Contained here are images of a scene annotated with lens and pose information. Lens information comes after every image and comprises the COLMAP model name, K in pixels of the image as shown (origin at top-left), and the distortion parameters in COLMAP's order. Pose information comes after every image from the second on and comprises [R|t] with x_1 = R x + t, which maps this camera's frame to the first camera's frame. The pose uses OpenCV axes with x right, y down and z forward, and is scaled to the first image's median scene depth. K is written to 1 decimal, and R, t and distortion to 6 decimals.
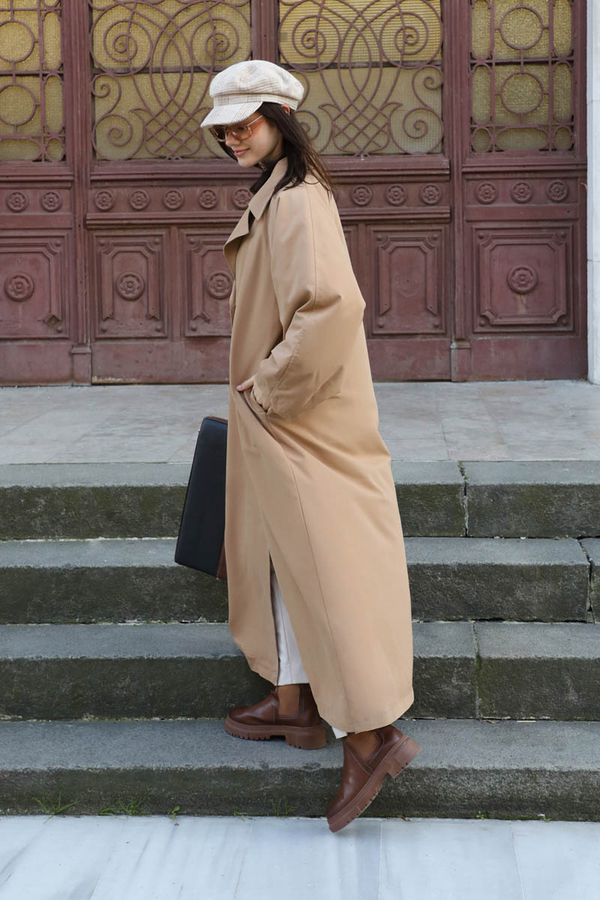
lens RADIAL K [[1533.4, 0, 298.5], [0, 1533.4, 307.3], [0, 0, 1]] dist [0.099939, 0.045213]
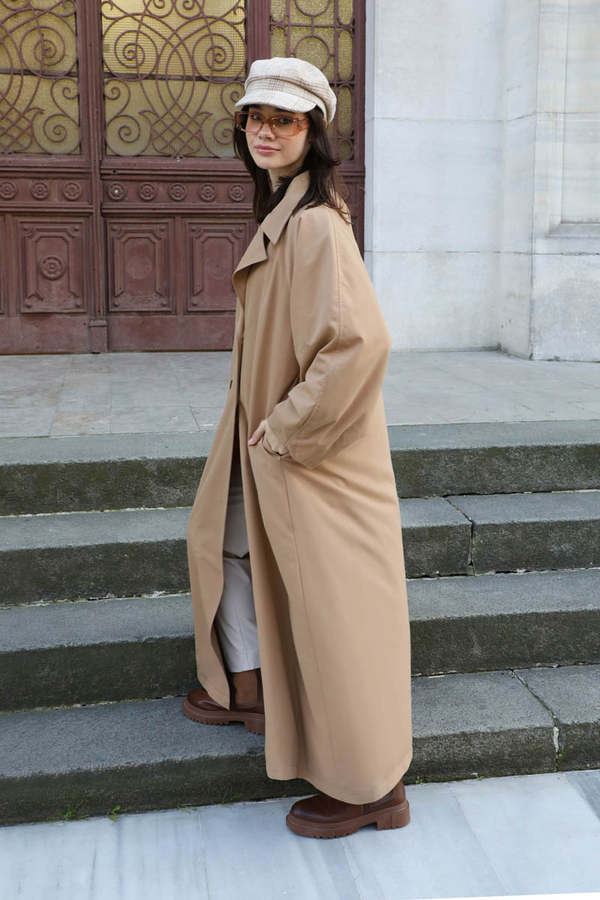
lens RADIAL K [[1094.8, 0, 341.1], [0, 1094.8, 374.5], [0, 0, 1]] dist [0.070919, 0.043796]
pose [[0.965860, -0.013725, 0.258702, -0.057491], [-0.006548, 0.996983, 0.077341, 0.000005], [-0.258983, -0.076394, 0.962856, 0.153885]]
